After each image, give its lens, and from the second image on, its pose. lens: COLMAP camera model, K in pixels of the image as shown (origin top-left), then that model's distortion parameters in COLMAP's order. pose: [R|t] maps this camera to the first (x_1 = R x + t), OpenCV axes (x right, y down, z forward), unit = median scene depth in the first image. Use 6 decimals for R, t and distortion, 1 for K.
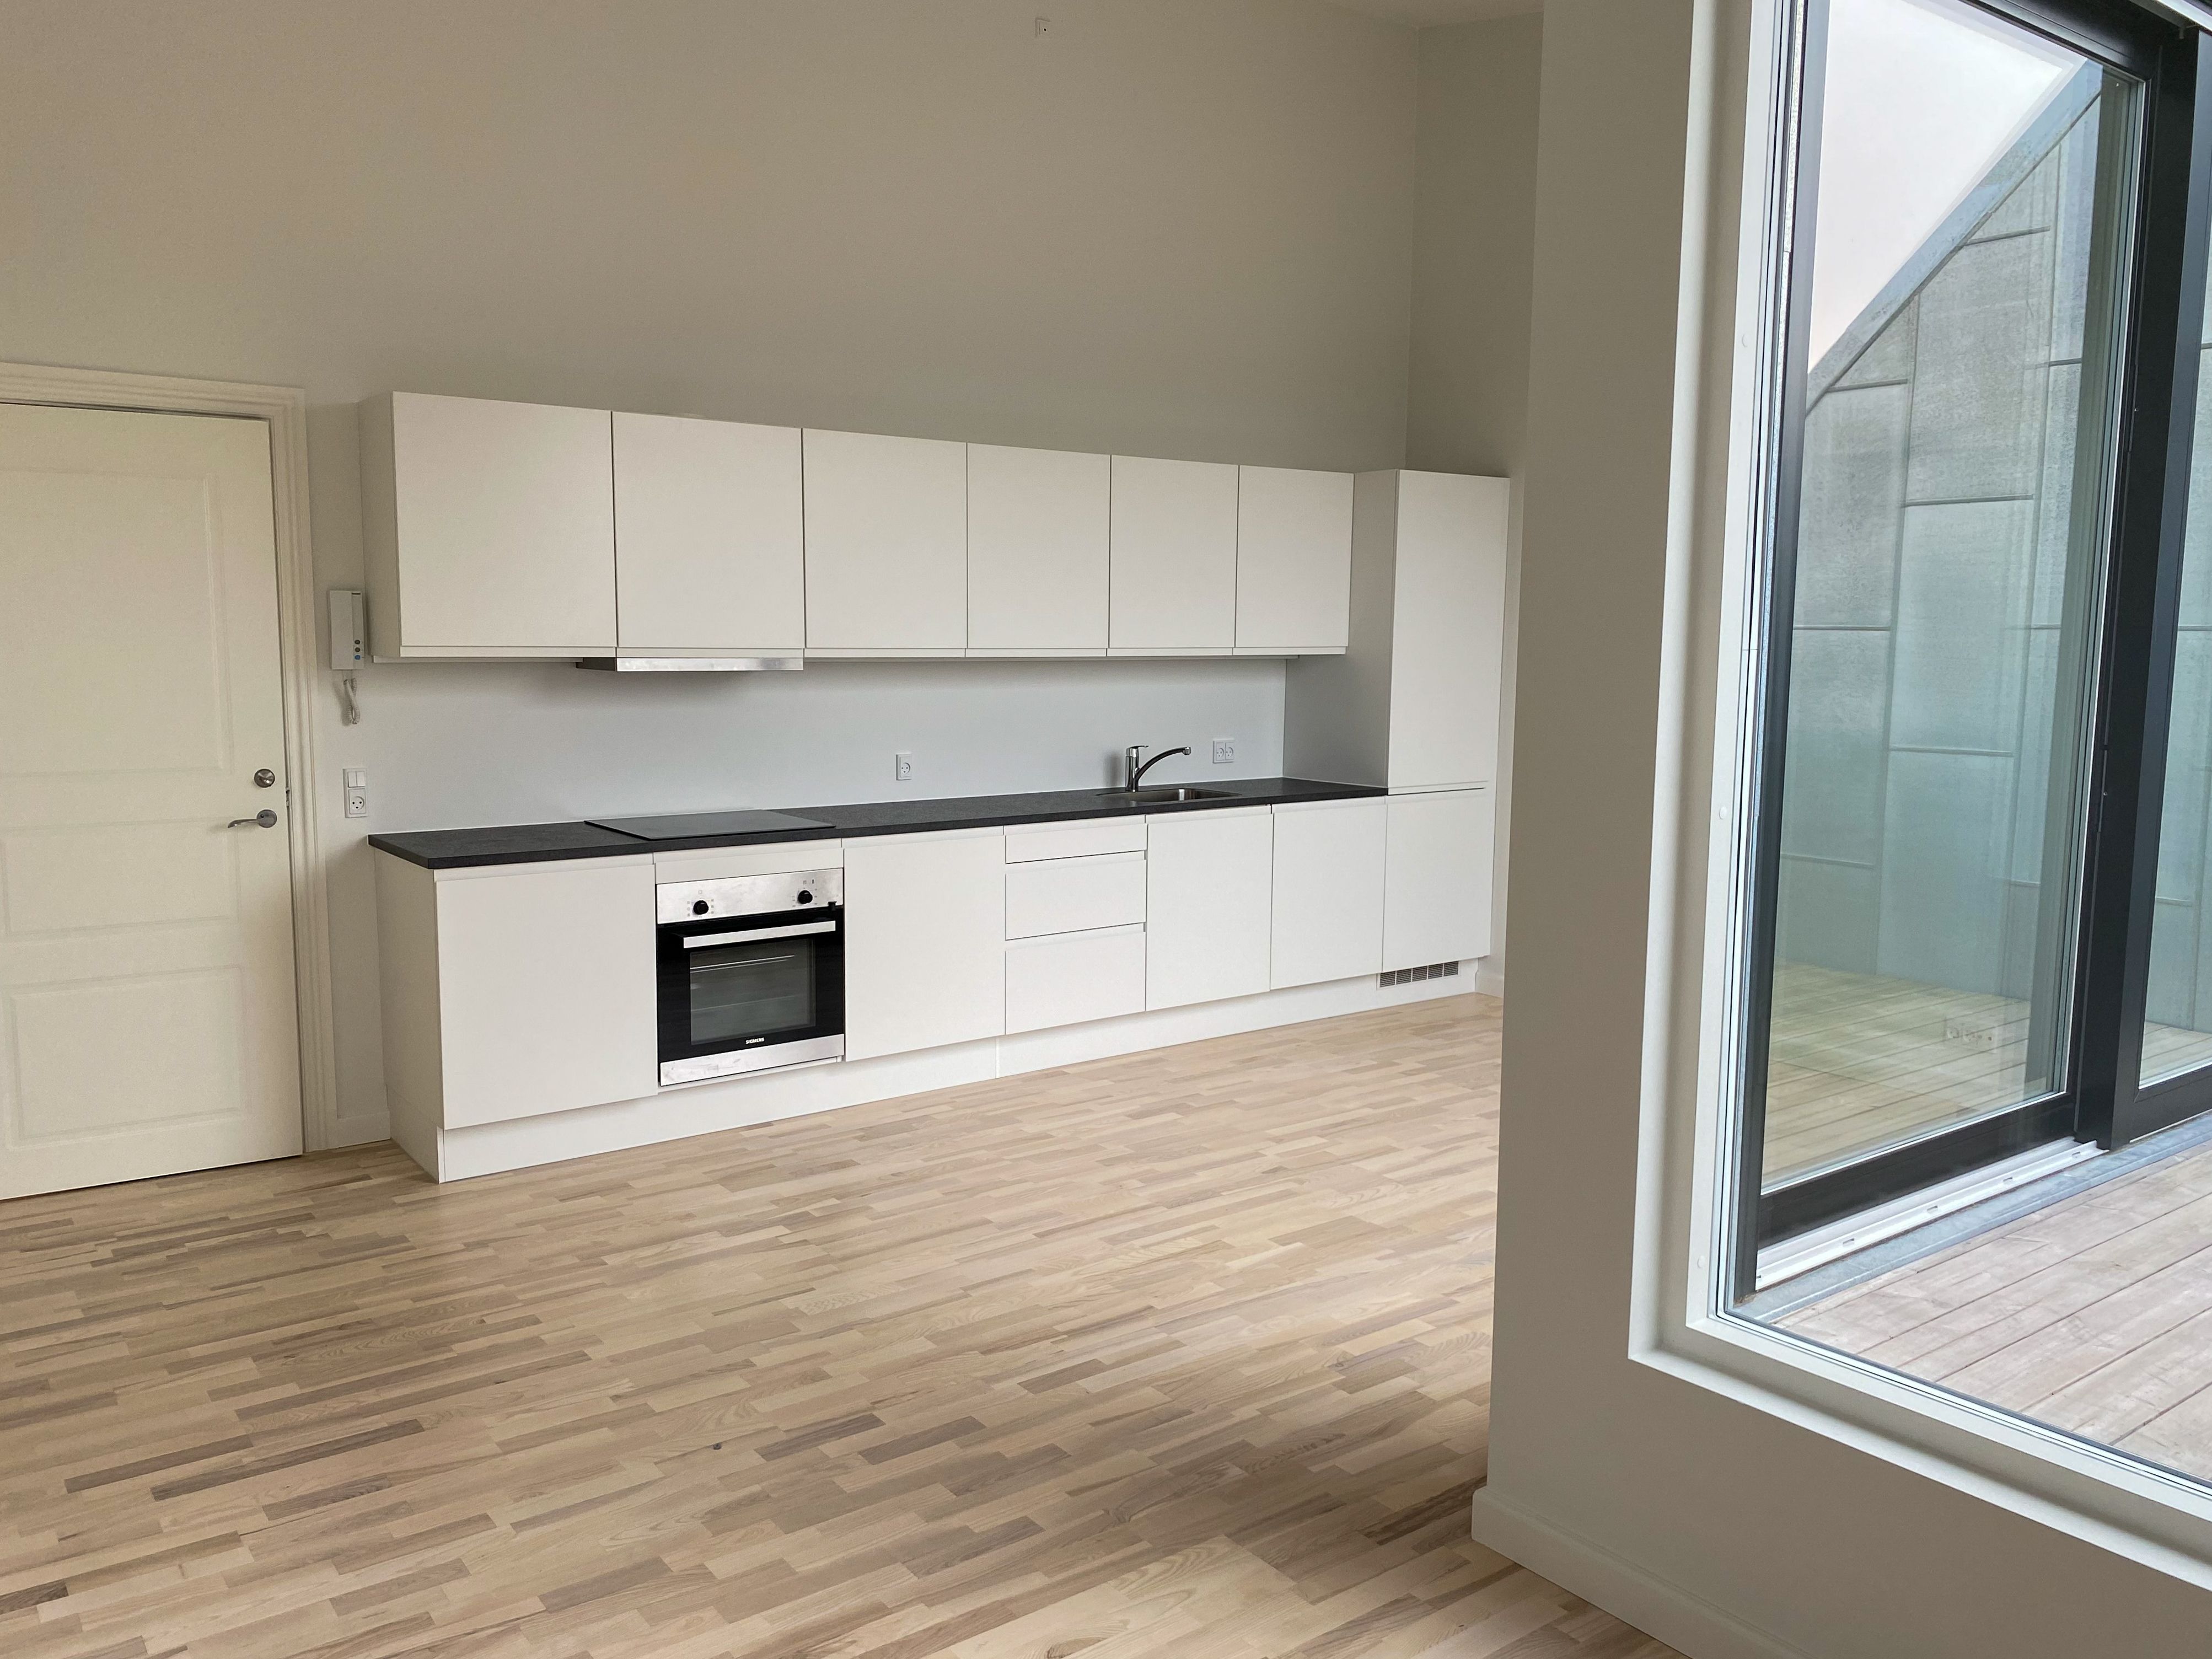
lens RADIAL K [[1755.2, 0, 1106.0], [0, 1755.2, 829.5], [0, 0, 1]] dist [0.022270, 0.003491]
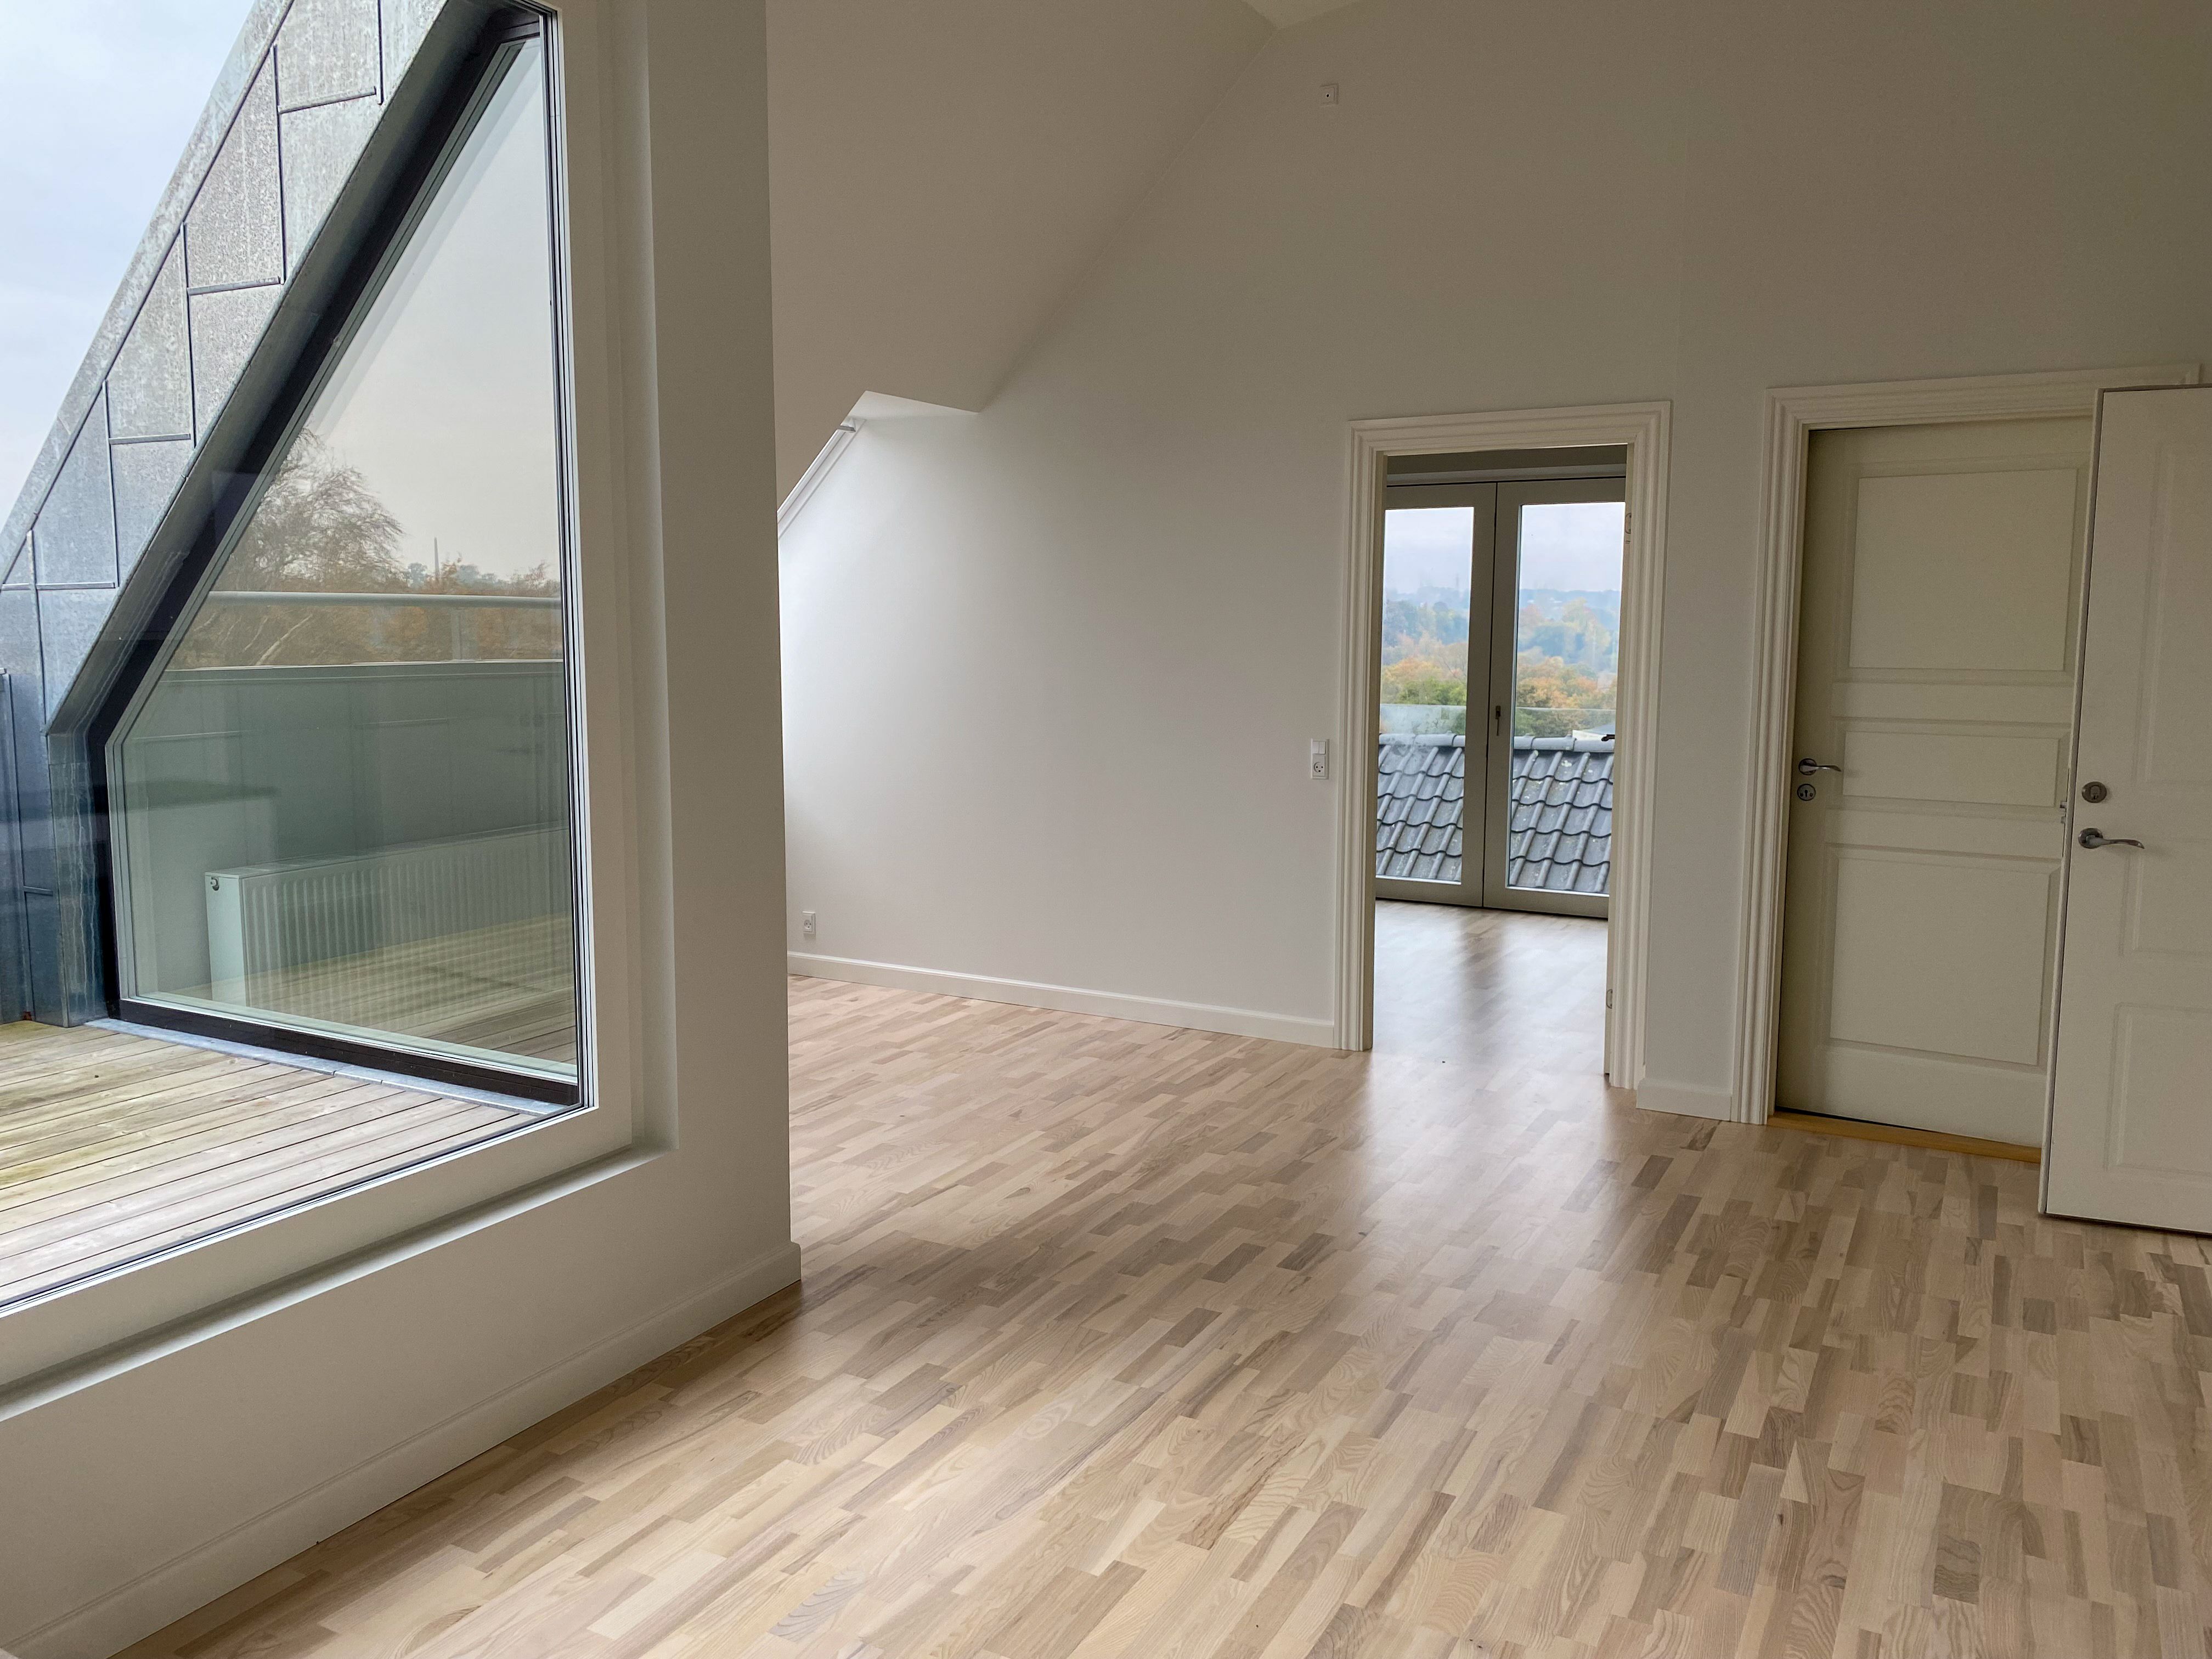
lens RADIAL K [[1650.2, 0, 997.4], [0, 1650.2, 821.3], [0, 0, 1]] dist [0.002686, -0.003278]
pose [[-0.936513, 0.037045, -0.348671, 0.386435], [-0.046628, 0.972414, 0.228556, -0.187979], [0.347519, 0.230303, -0.908950, 1.654555]]
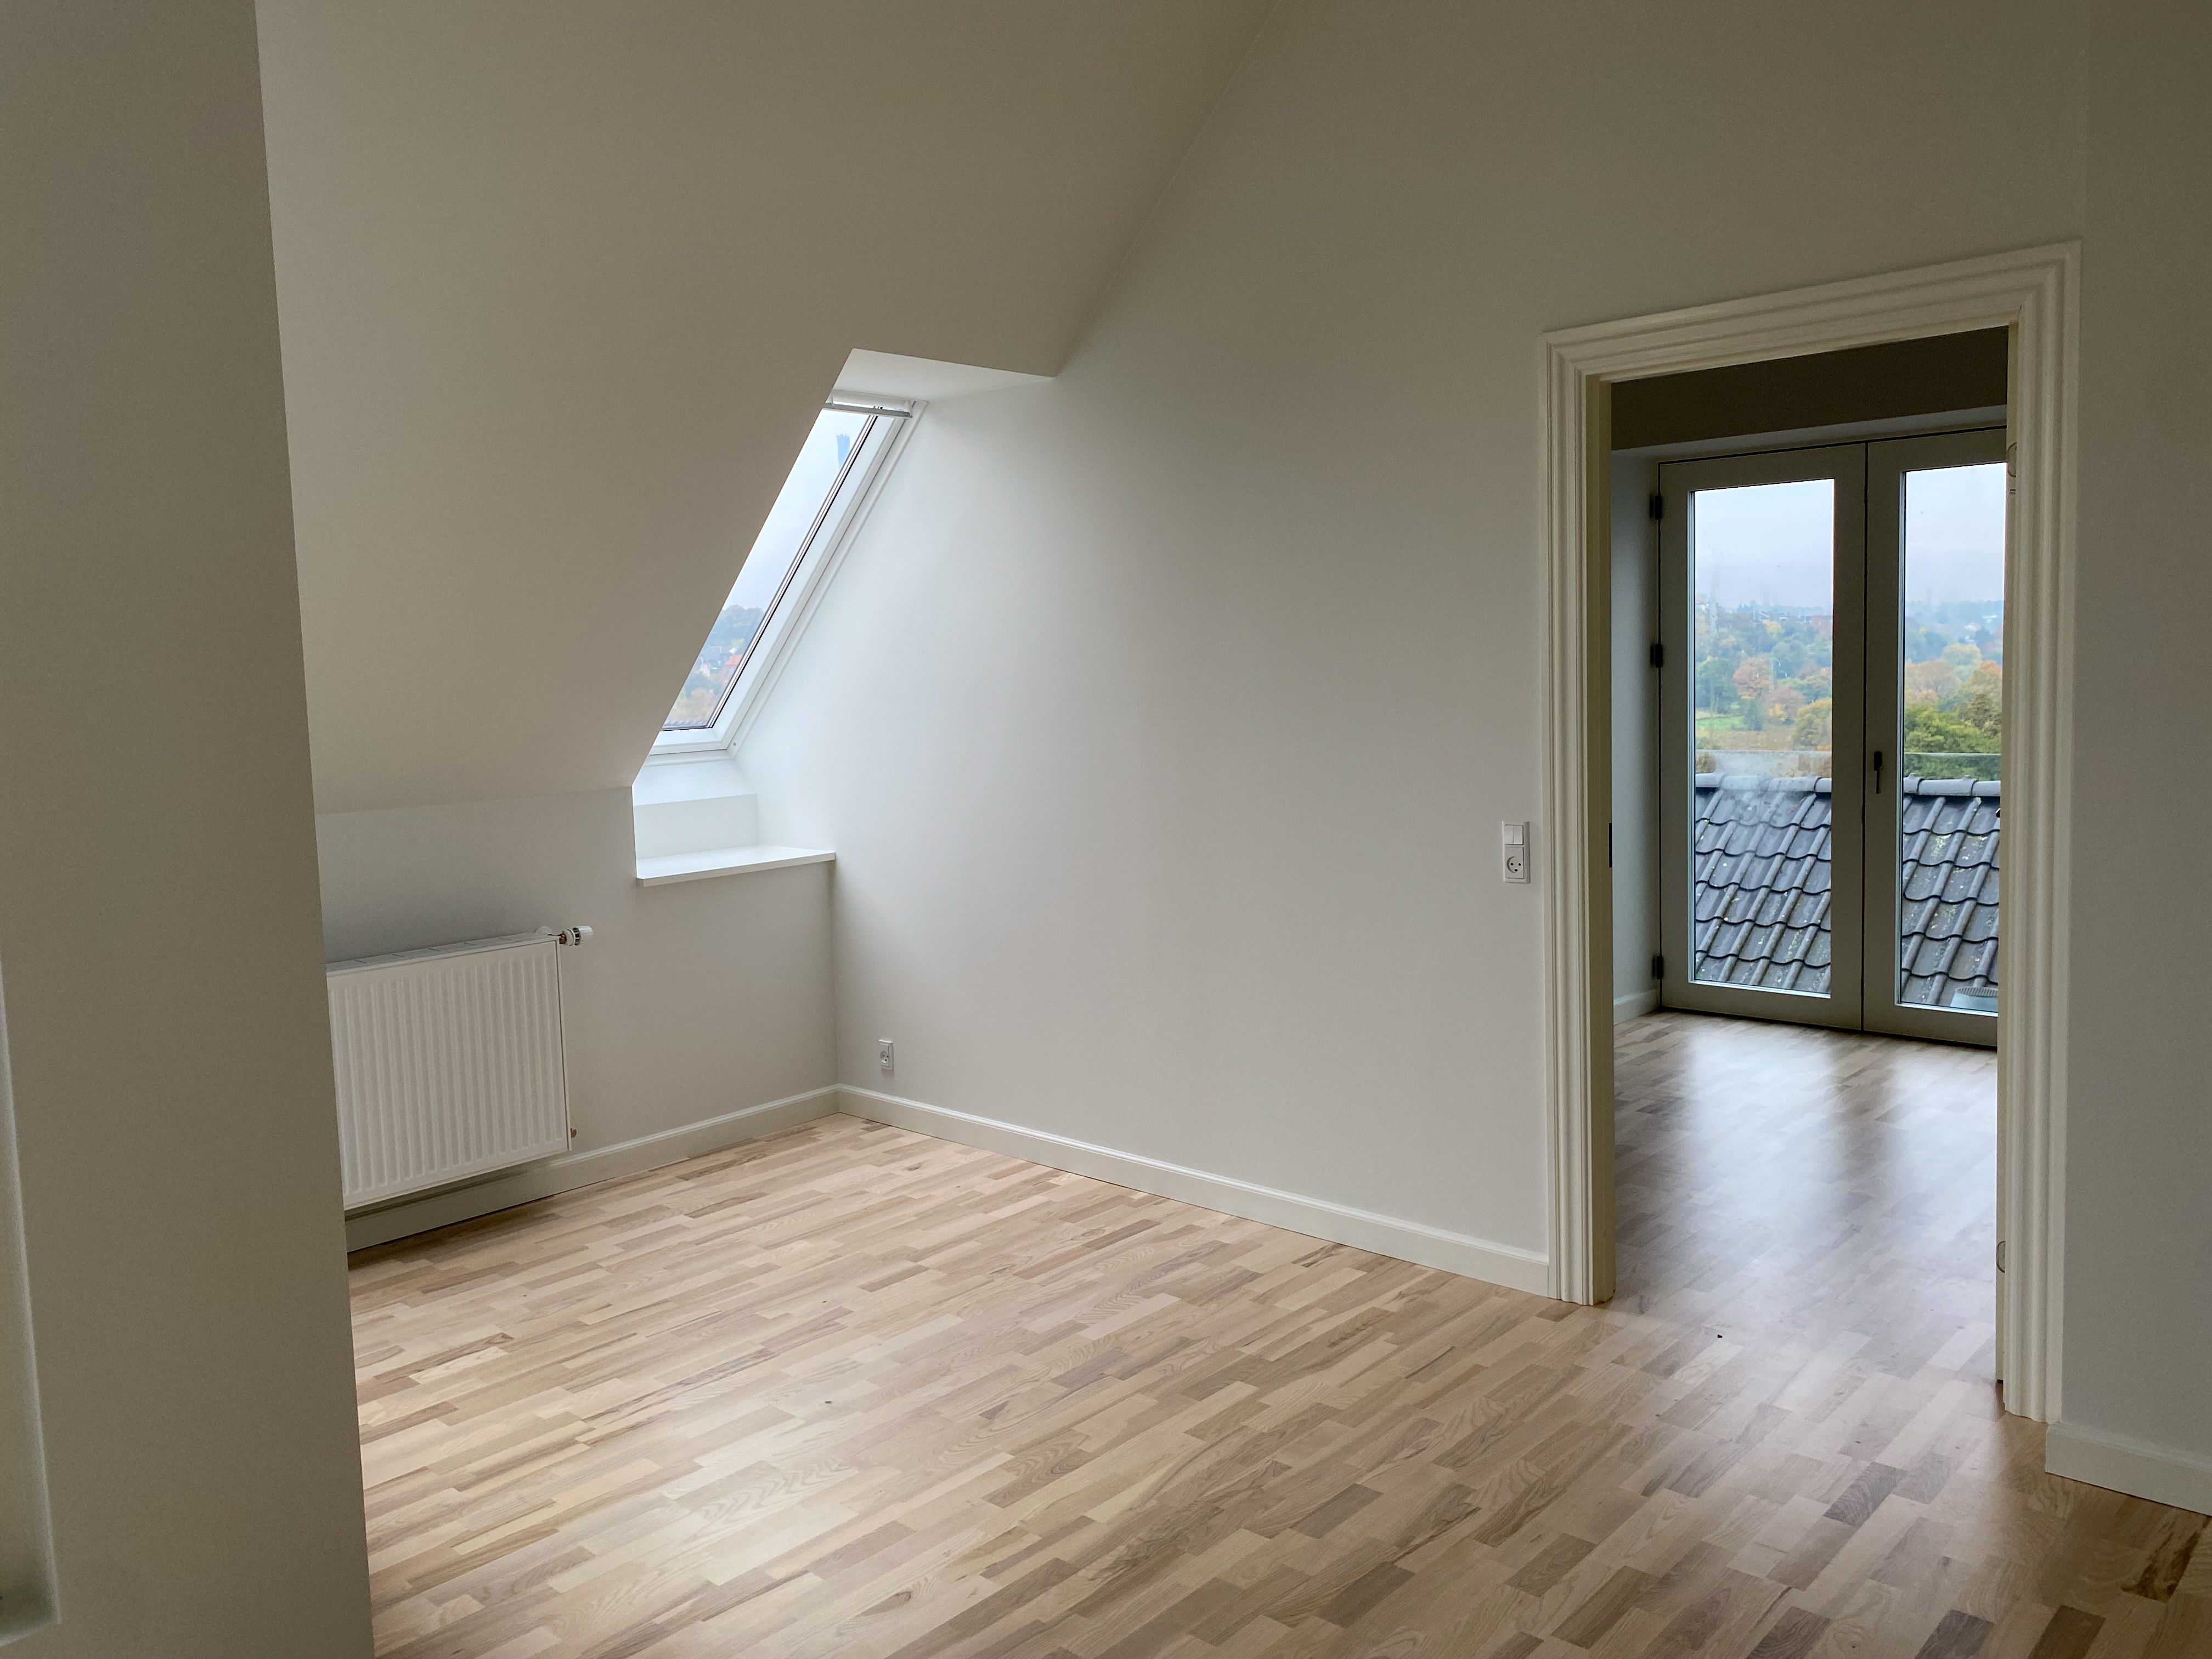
lens RADIAL K [[1679.0, 0, 1044.3], [0, 1679.0, 795.1], [0, 0, 1]] dist [-0.015177, 0.009771]
pose [[-0.989410, 0.034003, -0.141106, 0.009491], [0.005923, 0.980821, 0.194823, -0.142998], [0.145025, 0.191924, -0.970635, 1.303808]]
